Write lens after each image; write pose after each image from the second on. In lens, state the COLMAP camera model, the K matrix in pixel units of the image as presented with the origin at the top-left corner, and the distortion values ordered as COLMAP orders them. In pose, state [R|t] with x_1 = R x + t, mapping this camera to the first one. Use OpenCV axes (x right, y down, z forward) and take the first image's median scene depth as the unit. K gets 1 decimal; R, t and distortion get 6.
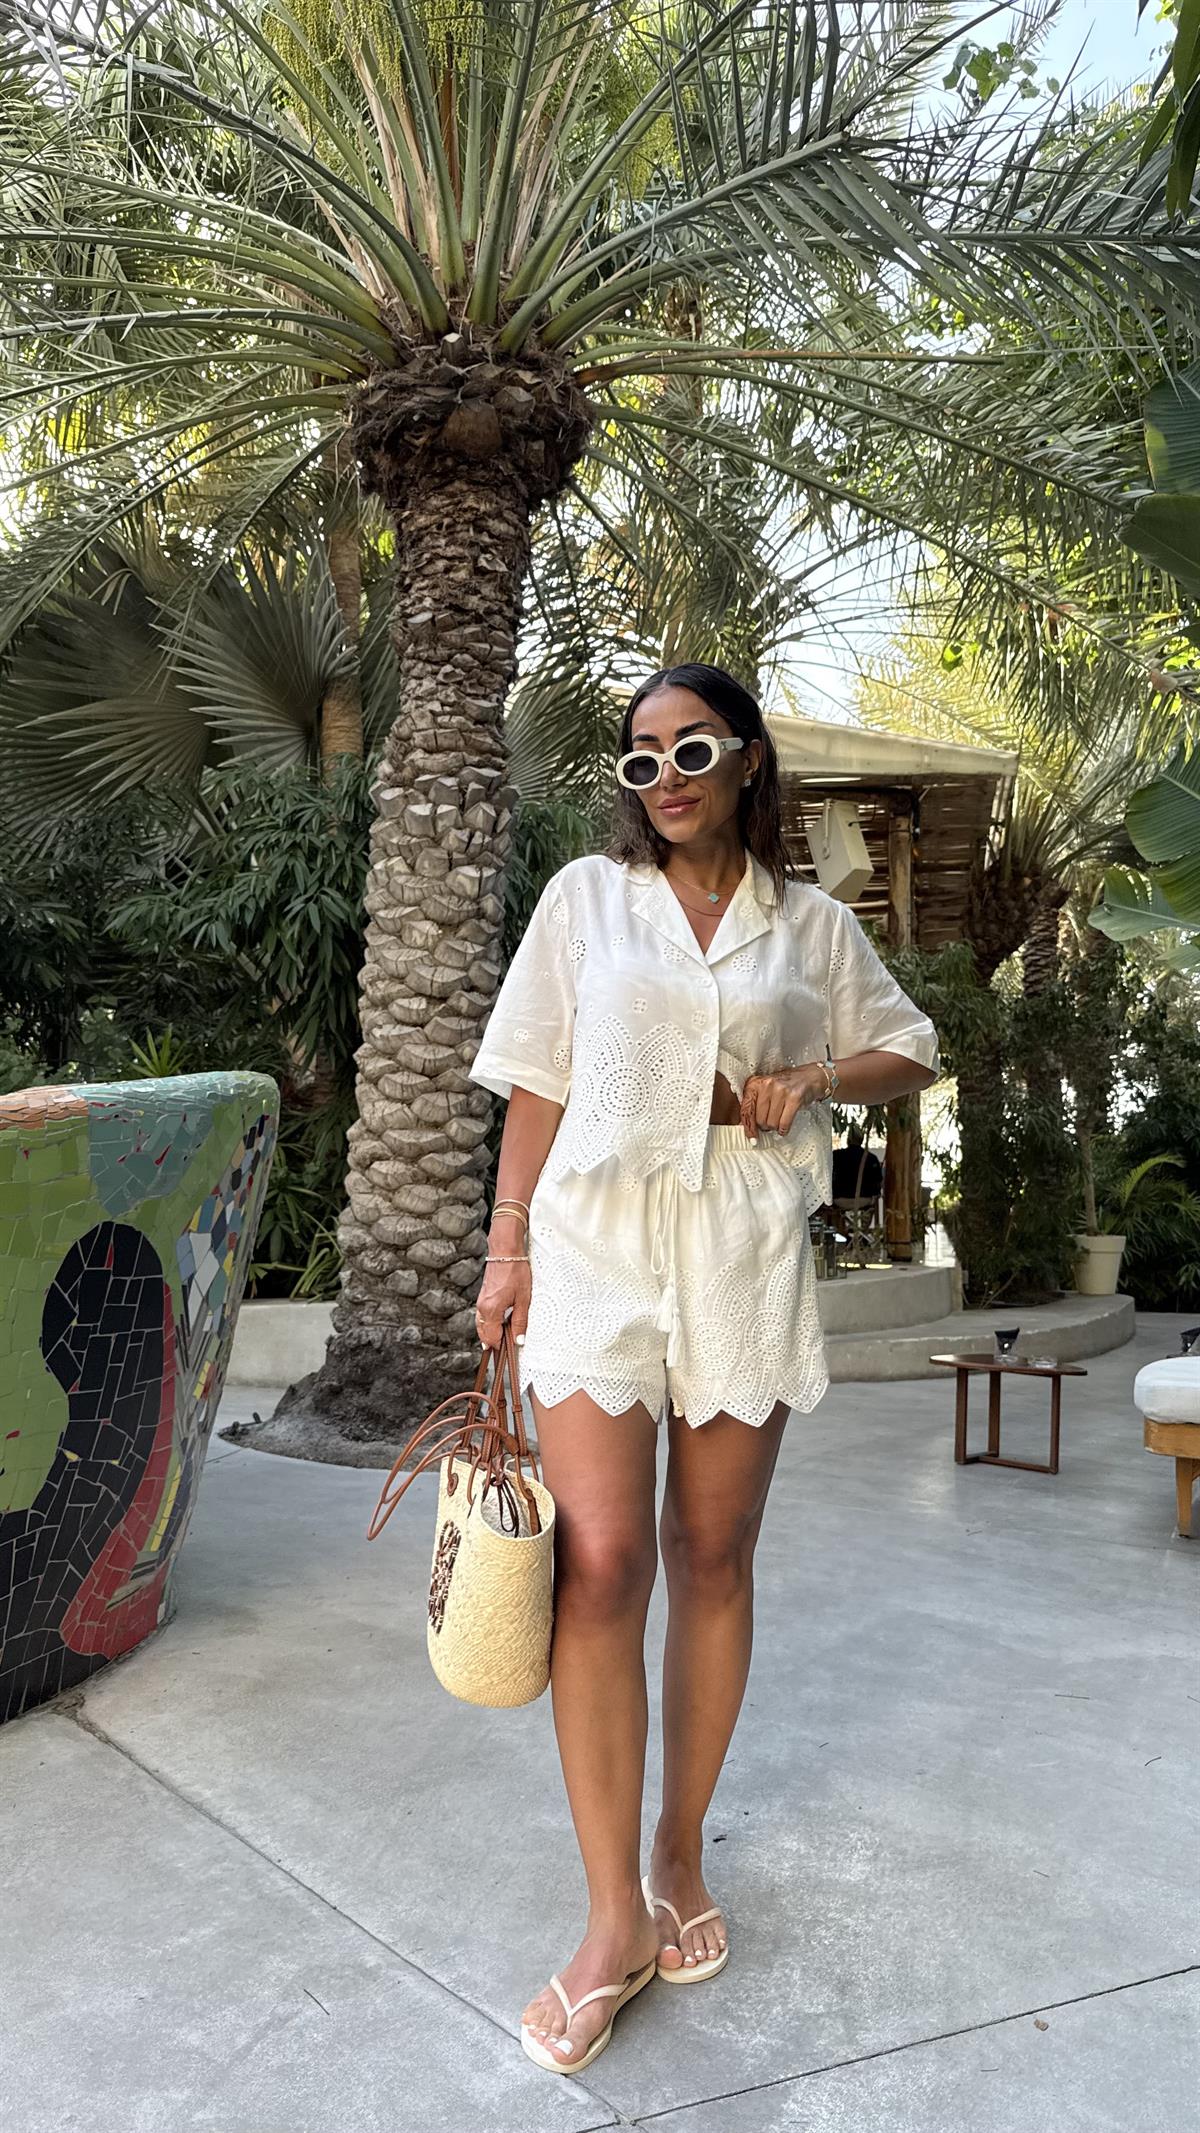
lens RADIAL K [[1513.1, 0, 585.6], [0, 1513.1, 1064.9], [0, 0, 1]] dist [0.166280, -0.315488]
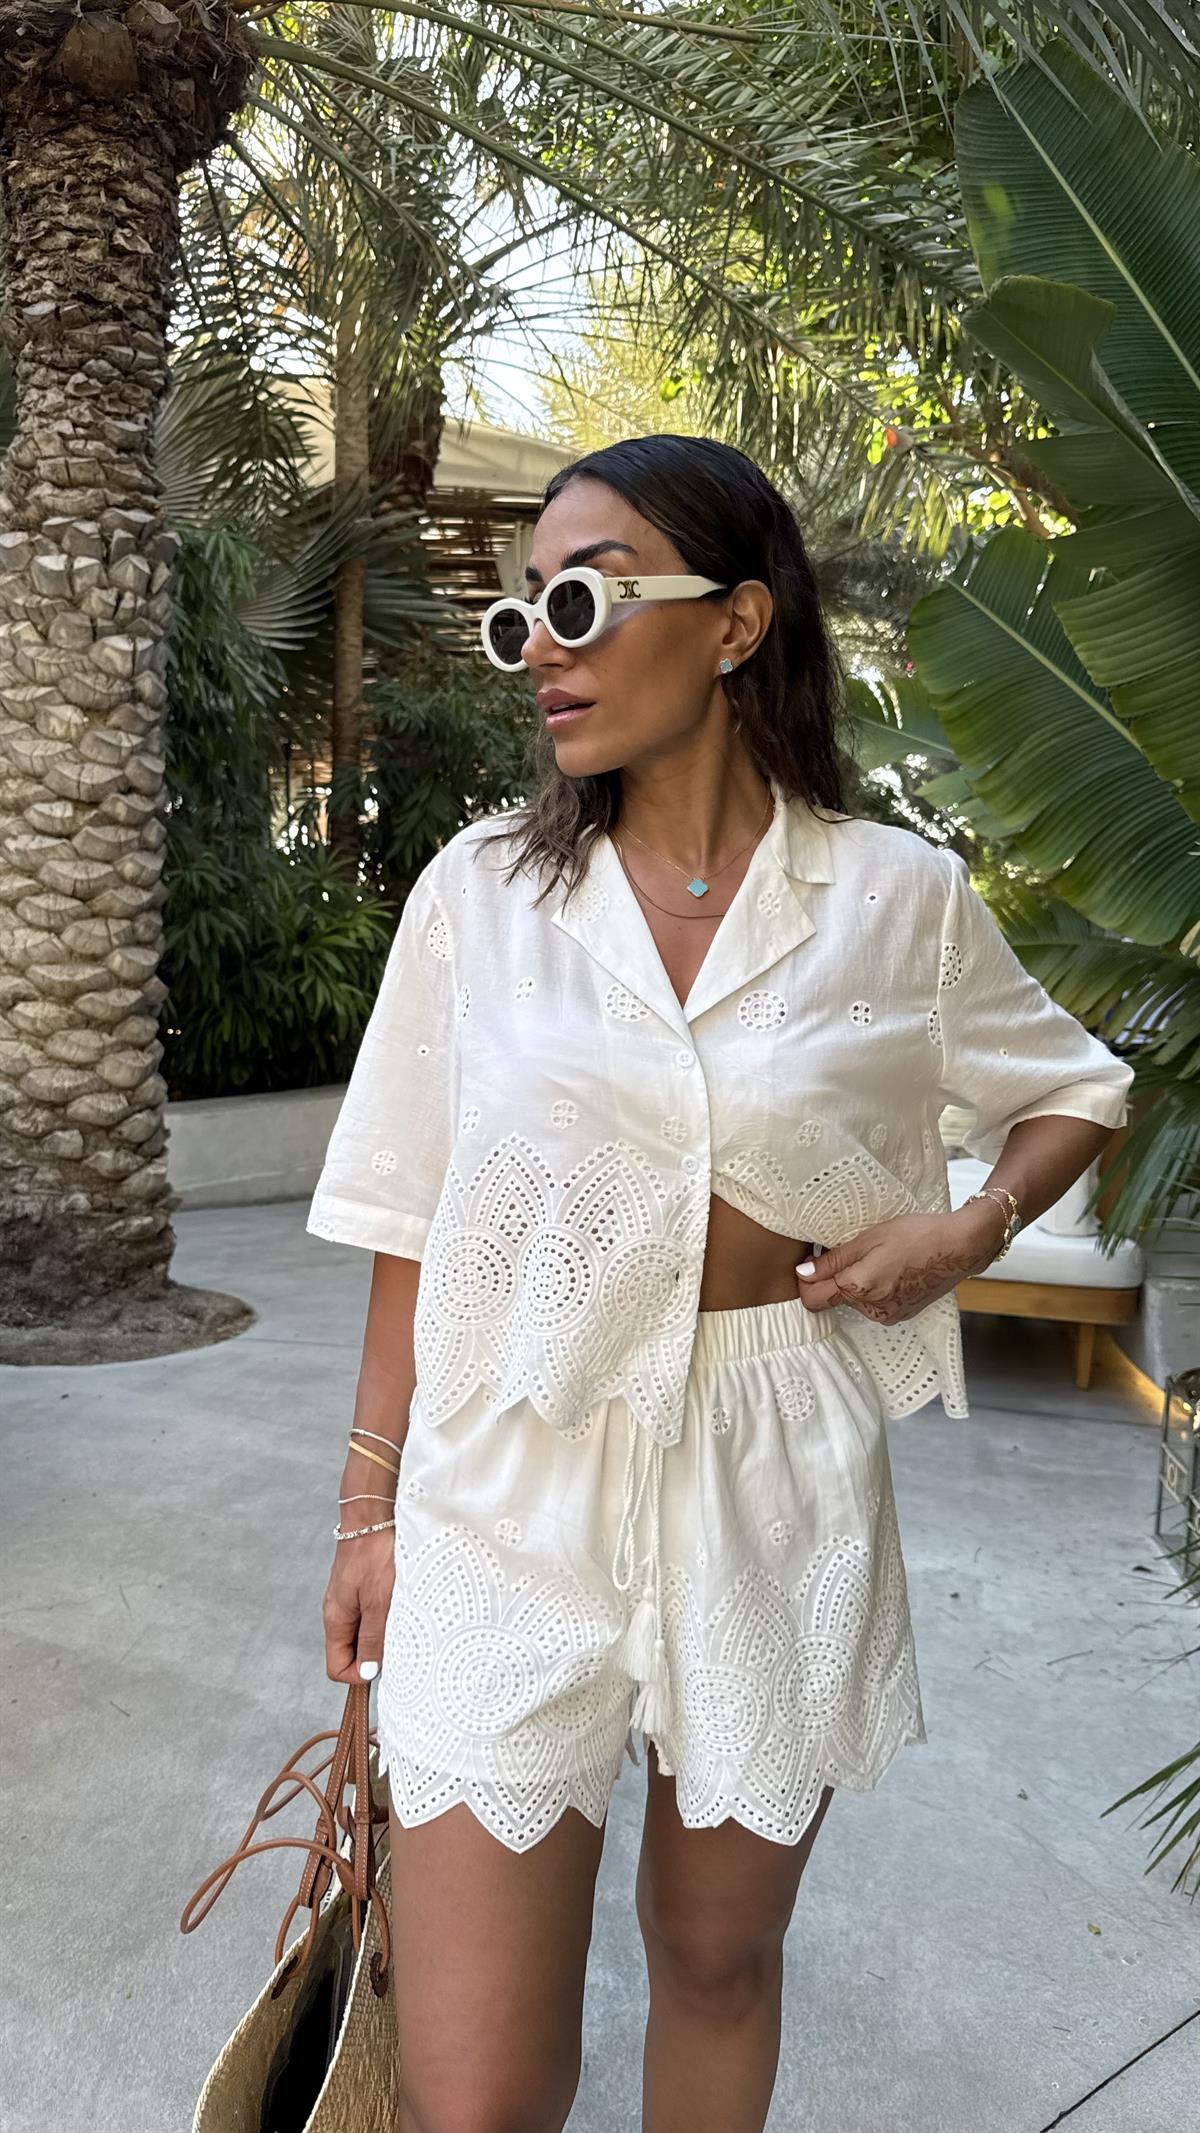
lens RADIAL K [[1540.8, 0, 605.1], [0, 1540.8, 1071.0], [0, 0, 1]] dist [-0.026903, 0.034085]
pose [[0.974510, -0.034957, 0.221603, -0.013385], [-0.007859, 0.981860, 0.189446, -0.059715], [-0.224205, -0.186359, 0.956558, 0.115441]]
